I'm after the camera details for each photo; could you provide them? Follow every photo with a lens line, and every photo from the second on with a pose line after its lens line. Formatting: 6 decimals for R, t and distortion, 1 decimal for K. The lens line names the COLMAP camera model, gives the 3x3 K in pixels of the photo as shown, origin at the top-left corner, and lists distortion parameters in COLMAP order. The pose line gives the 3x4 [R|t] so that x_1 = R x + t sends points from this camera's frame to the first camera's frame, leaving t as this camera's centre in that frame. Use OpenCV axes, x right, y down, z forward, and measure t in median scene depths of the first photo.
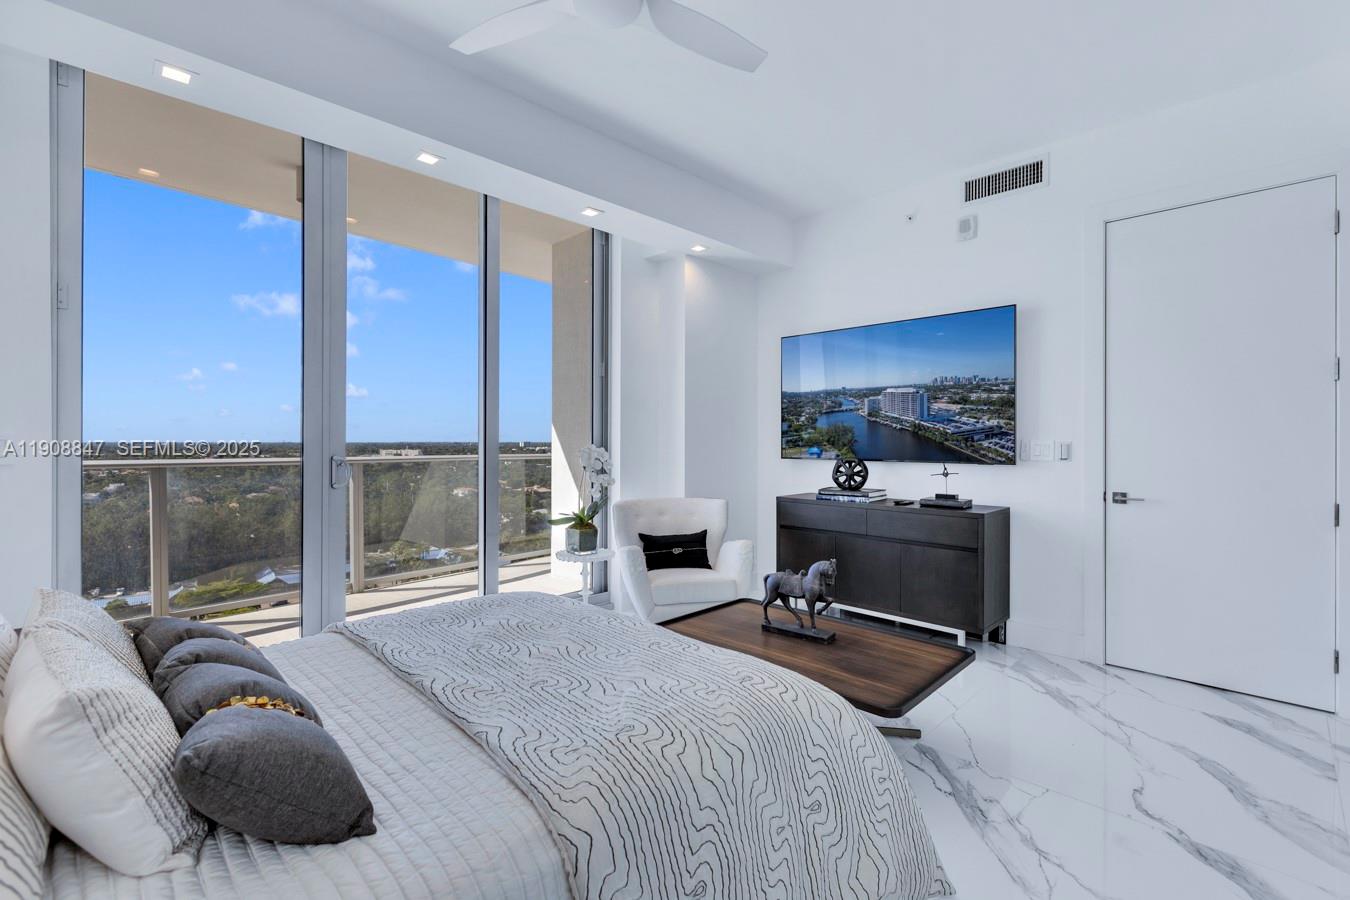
lens RADIAL K [[600.5, 0, 673.8], [0, 600.5, 456.0], [0, 0, 1]] dist [-0.001586, -0.000546]
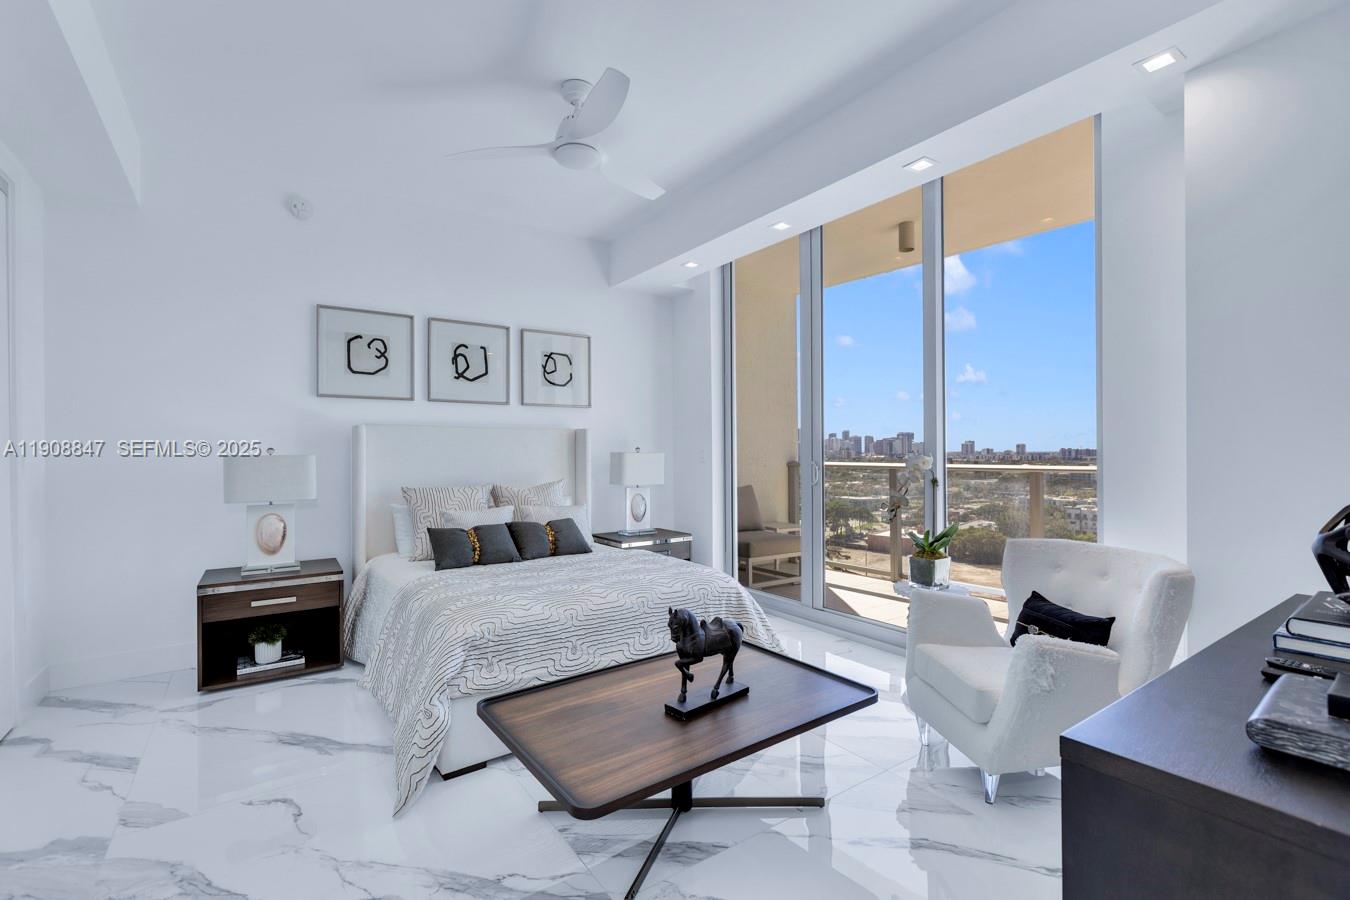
lens RADIAL K [[600.5, 0, 673.8], [0, 600.5, 456.0], [0, 0, 1]] dist [-0.001586, -0.000546]
pose [[-0.163992, 0.001706, -0.986460, 0.754568], [-0.016490, 0.999854, 0.004470, -0.007183], [0.986324, 0.017000, -0.163940, 0.839480]]
